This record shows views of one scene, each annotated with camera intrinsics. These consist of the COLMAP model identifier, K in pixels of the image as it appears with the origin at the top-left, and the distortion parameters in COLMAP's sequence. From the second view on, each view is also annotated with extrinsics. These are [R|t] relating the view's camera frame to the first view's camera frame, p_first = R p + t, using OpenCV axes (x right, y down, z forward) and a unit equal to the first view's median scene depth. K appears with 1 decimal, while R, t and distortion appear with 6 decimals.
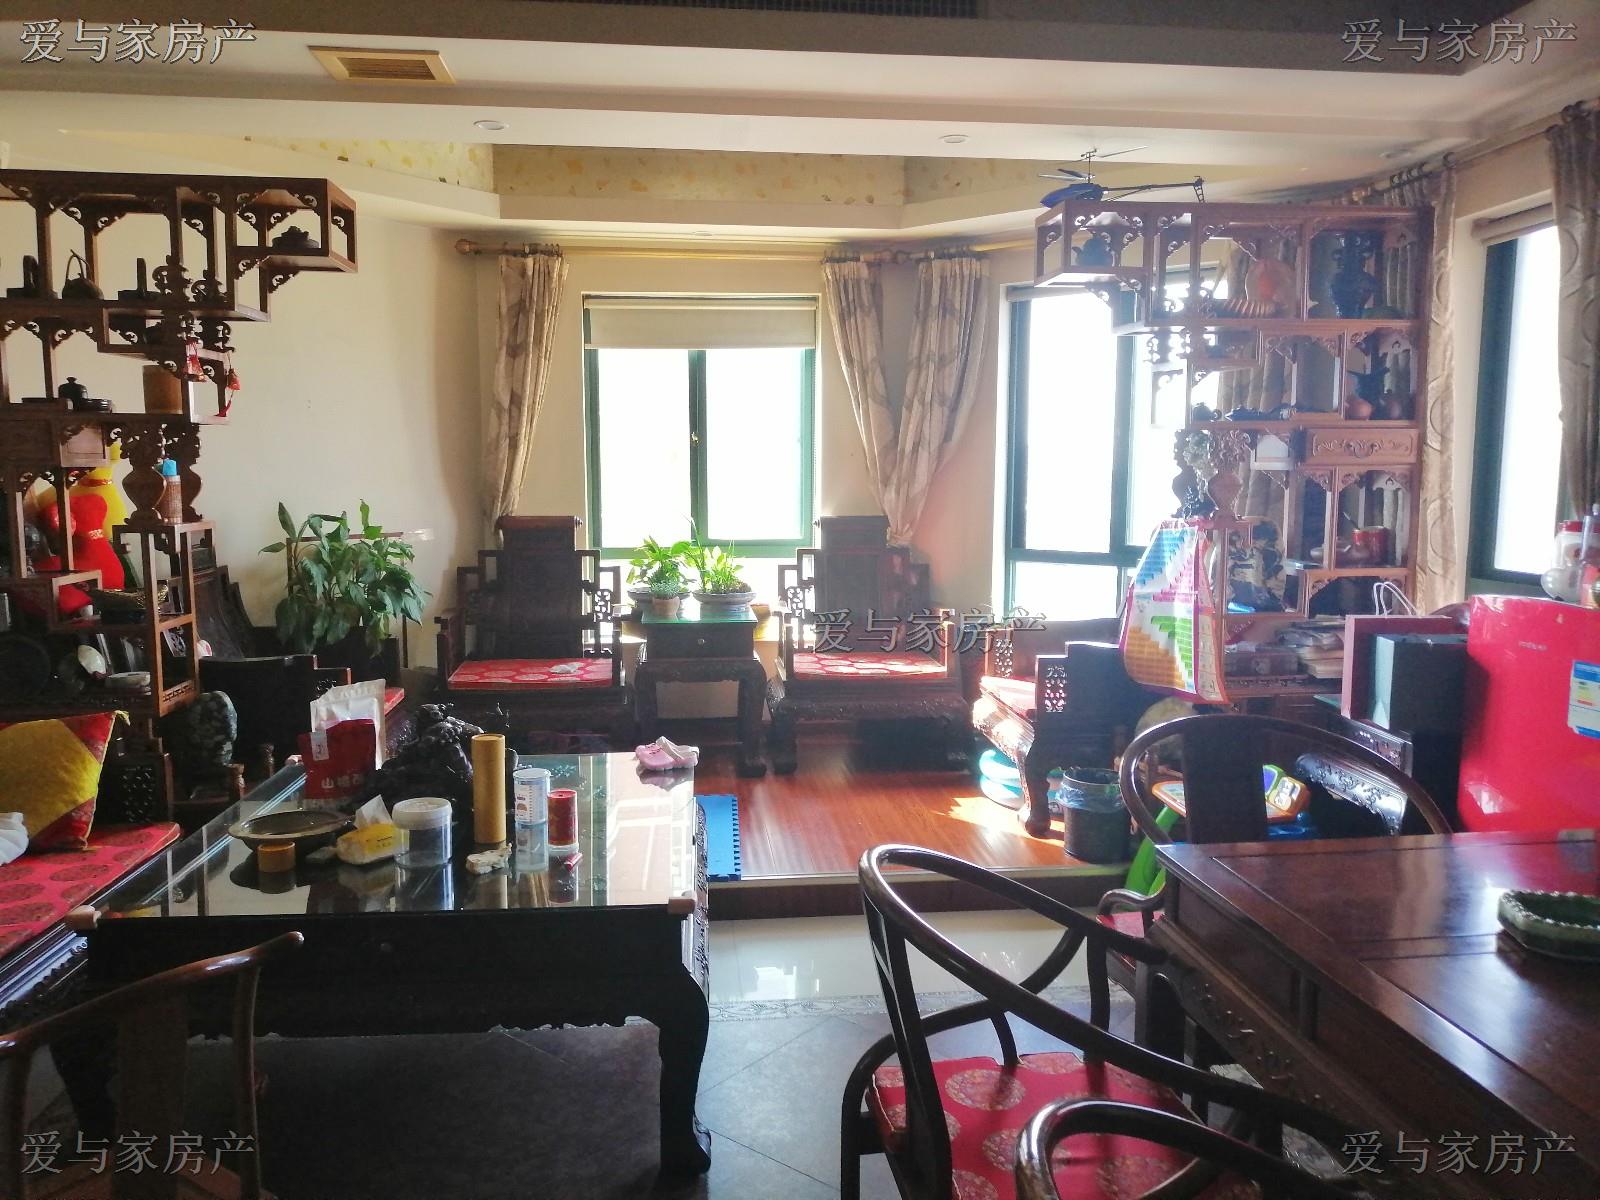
lens RADIAL K [[1197.9, 0, 747.1], [0, 1197.9, 632.8], [0, 0, 1]] dist [0.002461, -0.016899]
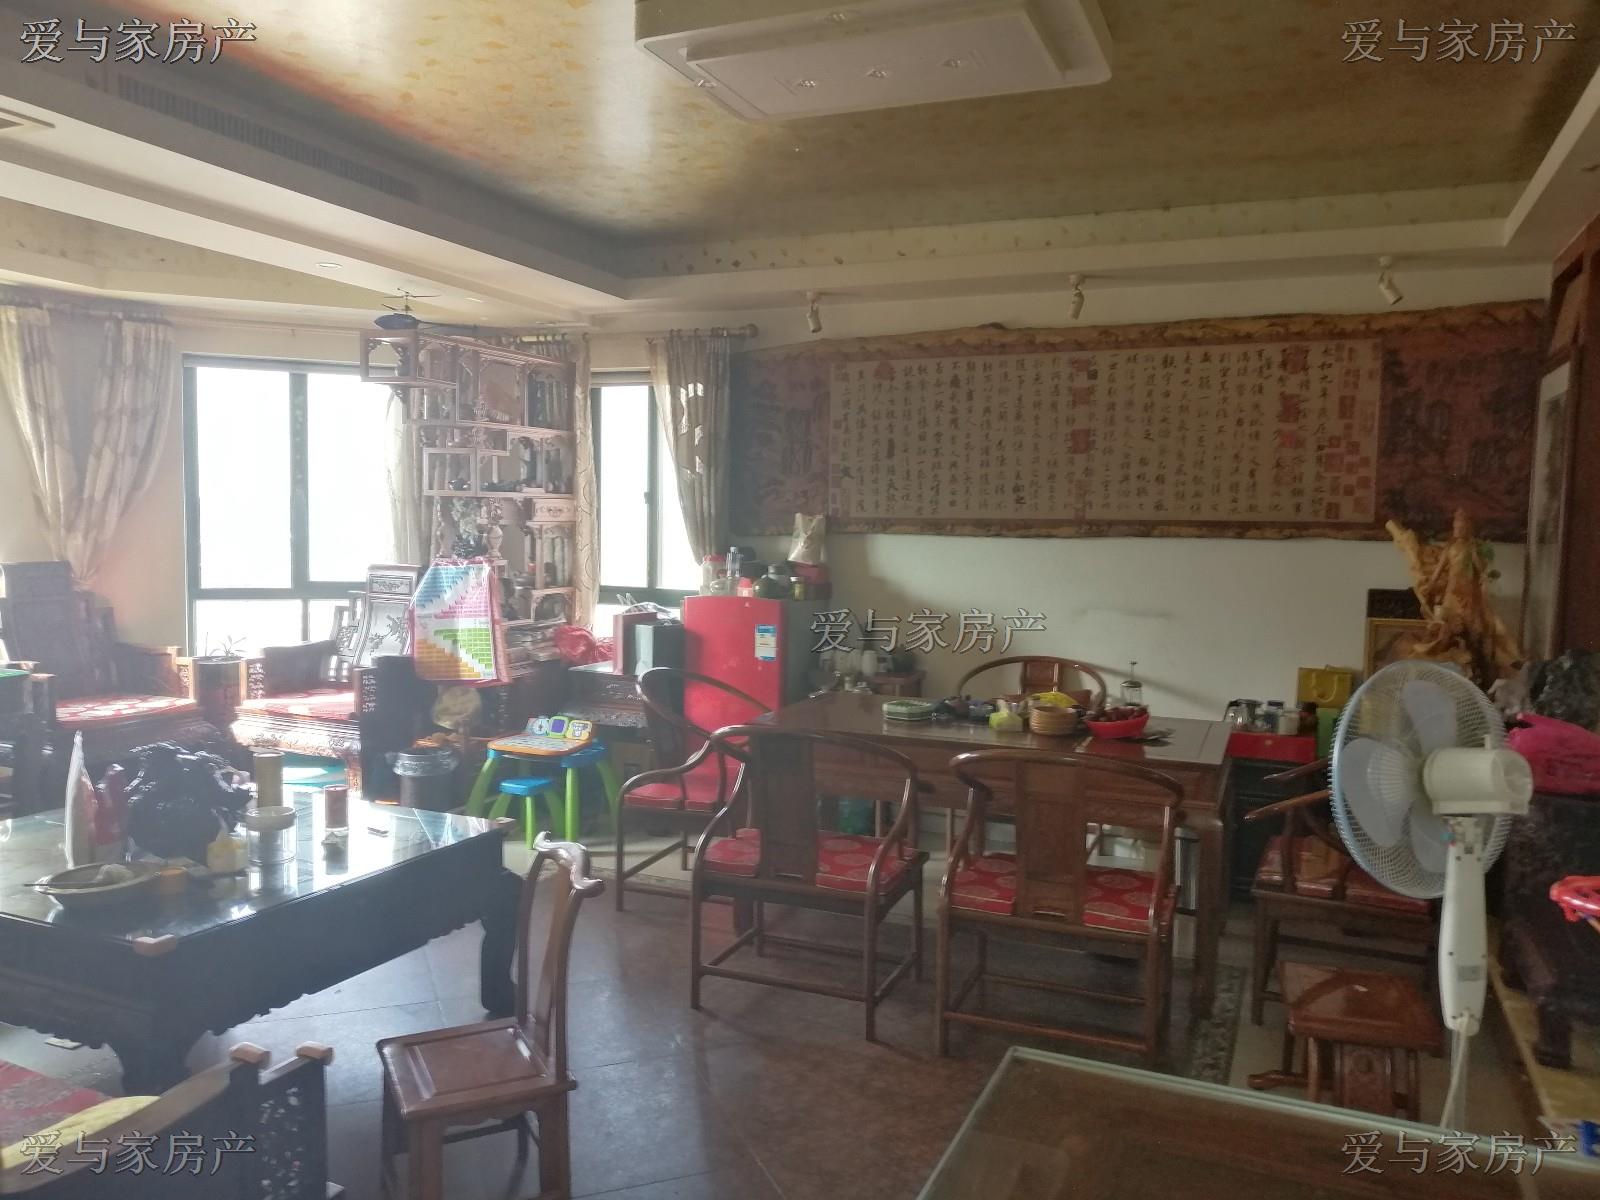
lens RADIAL K [[1197.9, 0, 804.6], [0, 1197.9, 601.0], [0, 0, 1]] dist [0.002461, -0.016899]
pose [[0.486461, -0.049510, 0.872298, -0.482547], [0.098894, 0.995097, 0.001329, -0.005520], [-0.868087, 0.085618, 0.488973, -0.020257]]
